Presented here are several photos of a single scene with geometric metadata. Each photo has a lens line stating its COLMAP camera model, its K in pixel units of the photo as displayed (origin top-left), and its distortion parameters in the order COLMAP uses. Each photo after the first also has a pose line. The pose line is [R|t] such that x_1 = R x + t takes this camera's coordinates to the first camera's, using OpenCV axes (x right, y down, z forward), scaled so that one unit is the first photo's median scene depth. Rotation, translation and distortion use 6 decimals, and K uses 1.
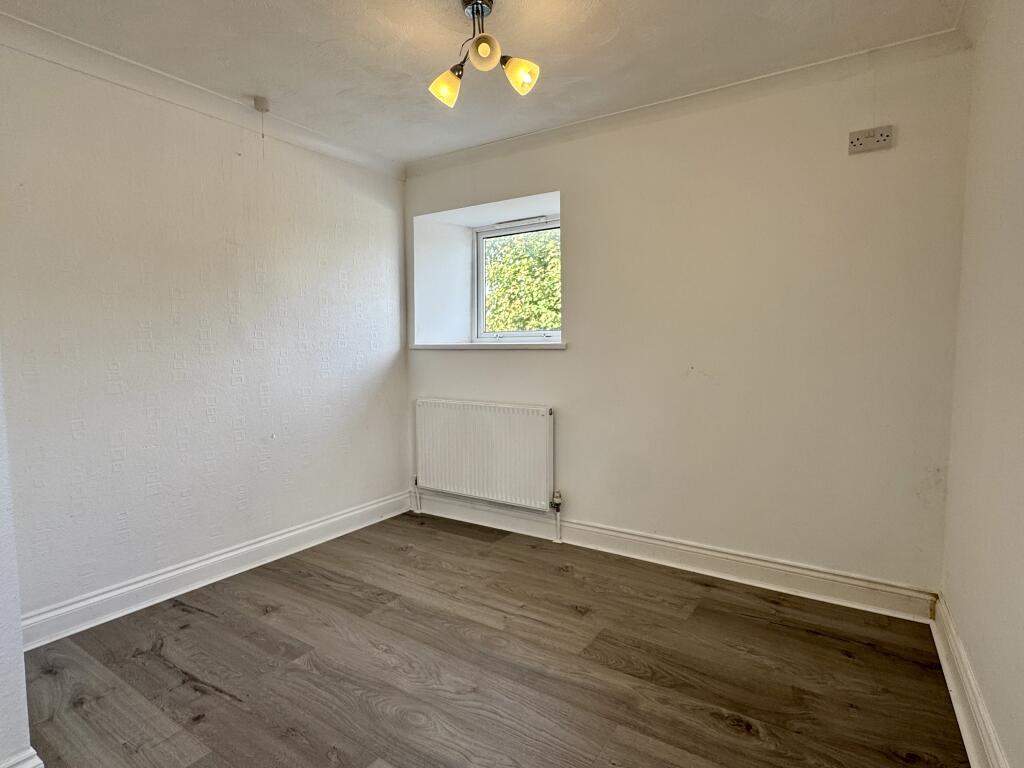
lens RADIAL K [[536.9, 0, 515.5], [0, 536.9, 379.2], [0, 0, 1]] dist [0.001571, 0.000524]
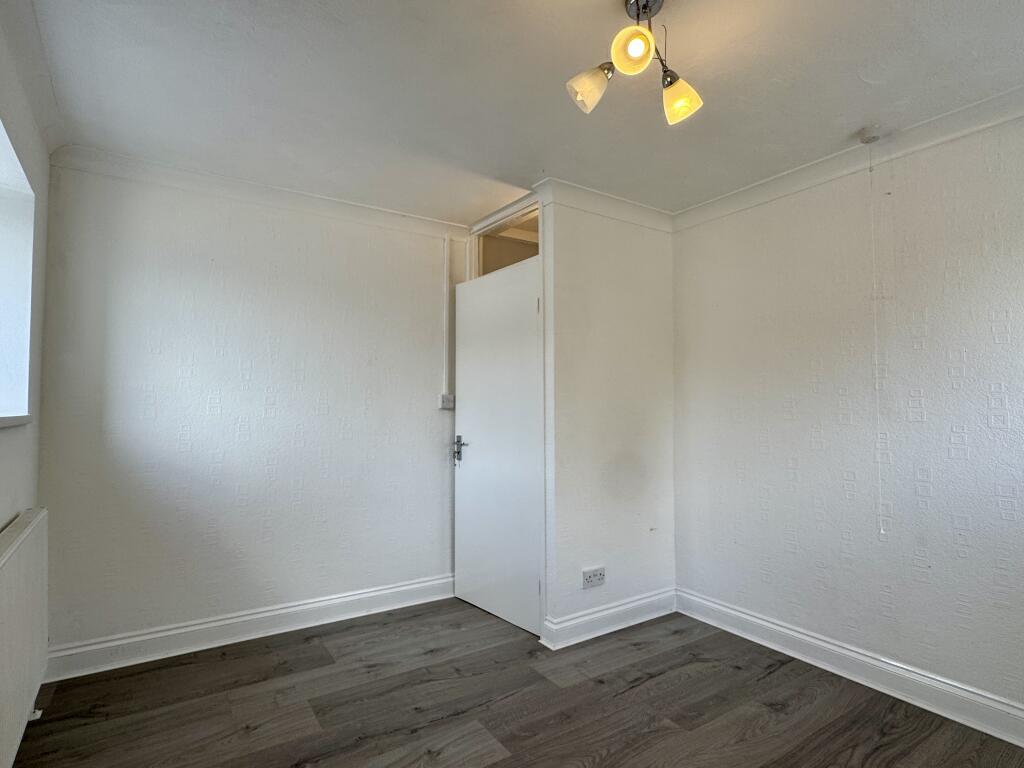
lens RADIAL K [[536.9, 0, 515.0], [0, 536.9, 390.3], [0, 0, 1]] dist [0.001571, 0.000524]
pose [[-0.385823, -0.022282, -0.922304, 0.620721], [-0.060053, 0.998195, 0.001007, -0.092291], [0.920616, 0.055776, -0.386465, 0.988135]]
